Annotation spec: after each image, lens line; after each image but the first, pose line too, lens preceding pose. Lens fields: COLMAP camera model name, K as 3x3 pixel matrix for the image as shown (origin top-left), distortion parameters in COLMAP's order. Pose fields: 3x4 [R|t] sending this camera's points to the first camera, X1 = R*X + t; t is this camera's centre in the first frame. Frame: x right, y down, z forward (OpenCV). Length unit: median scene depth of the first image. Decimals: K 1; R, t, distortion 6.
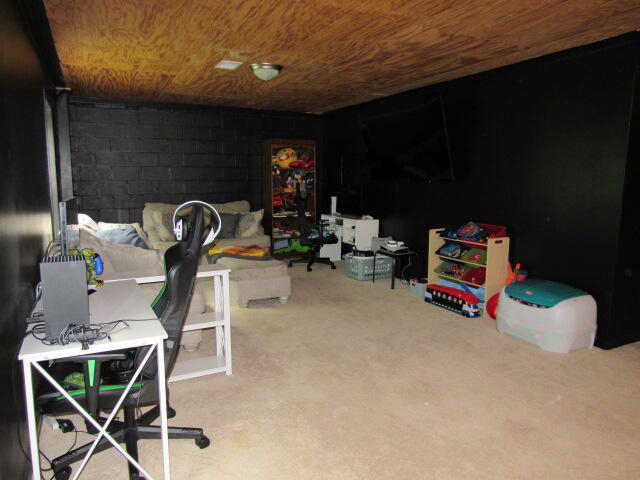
lens RADIAL K [[460.2, 0, 318.9], [0, 460.2, 242.3], [0, 0, 1]] dist [-0.029679, 0.006955]
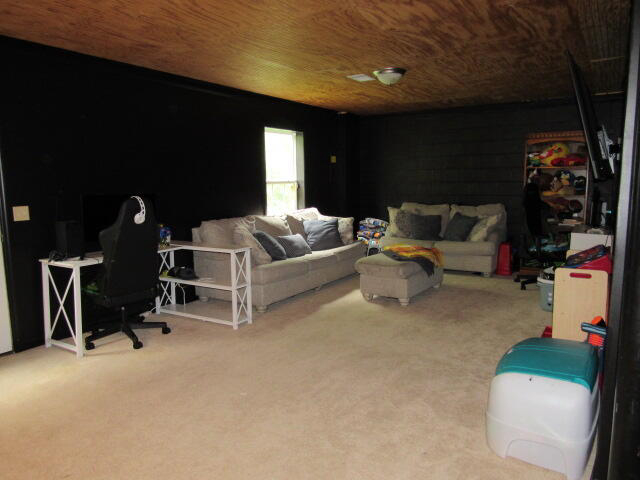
lens RADIAL K [[460.2, 0, 318.9], [0, 460.2, 242.3], [0, 0, 1]] dist [-0.029679, 0.006955]
pose [[0.506210, 0.101491, -0.856417, 0.650988], [-0.106466, 0.992809, 0.054725, -0.037205], [0.855813, 0.063477, 0.513376, 0.322334]]
